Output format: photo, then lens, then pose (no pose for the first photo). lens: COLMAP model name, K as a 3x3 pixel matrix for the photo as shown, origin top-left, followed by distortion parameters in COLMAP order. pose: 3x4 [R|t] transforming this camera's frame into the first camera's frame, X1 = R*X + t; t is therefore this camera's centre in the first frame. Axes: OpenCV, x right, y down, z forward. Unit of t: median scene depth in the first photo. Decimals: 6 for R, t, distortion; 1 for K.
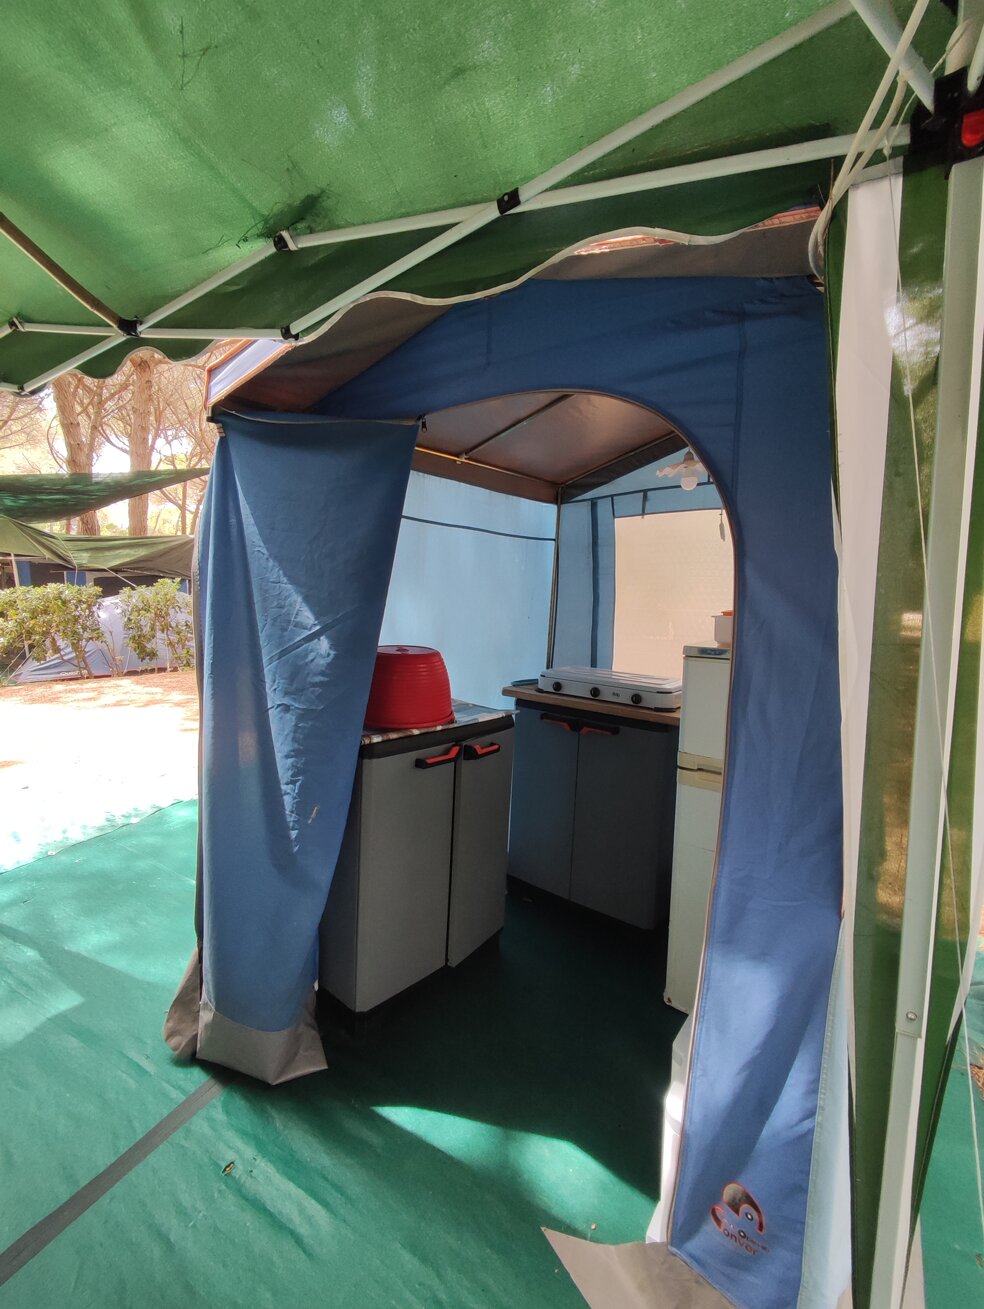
lens RADIAL K [[598.9, 0, 491.3], [0, 598.9, 656.0], [0, 0, 1]] dist [-0.004235, -0.002011]
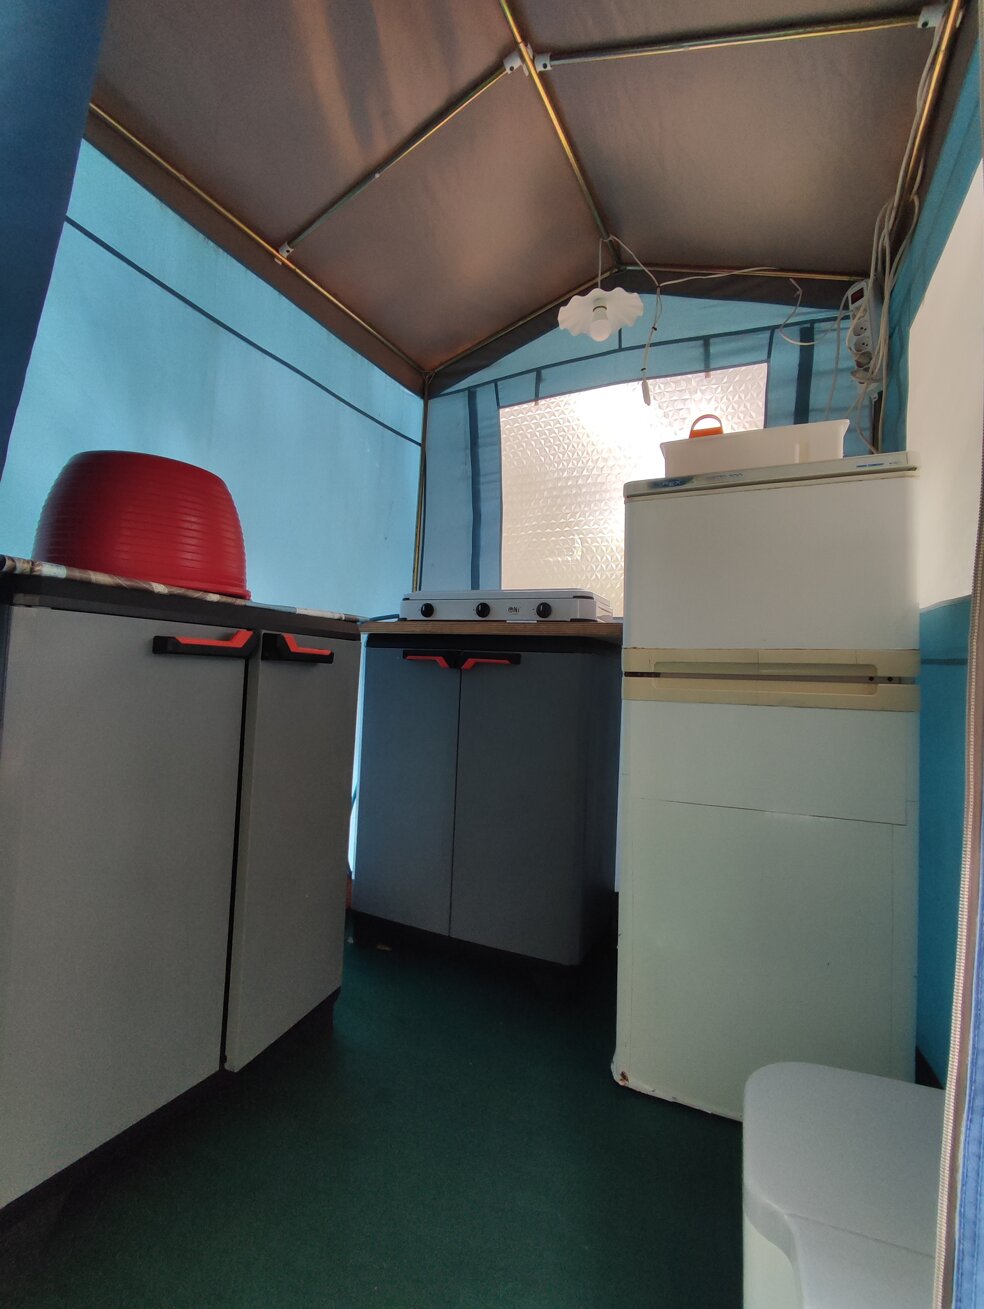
lens RADIAL K [[598.9, 0, 492.3], [0, 598.9, 653.4], [0, 0, 1]] dist [-0.004235, -0.002011]
pose [[0.973615, 0.004490, 0.228152, 0.026219], [0.024303, 0.992080, -0.123237, 0.185003], [-0.226898, 0.125530, 0.965795, 0.326336]]
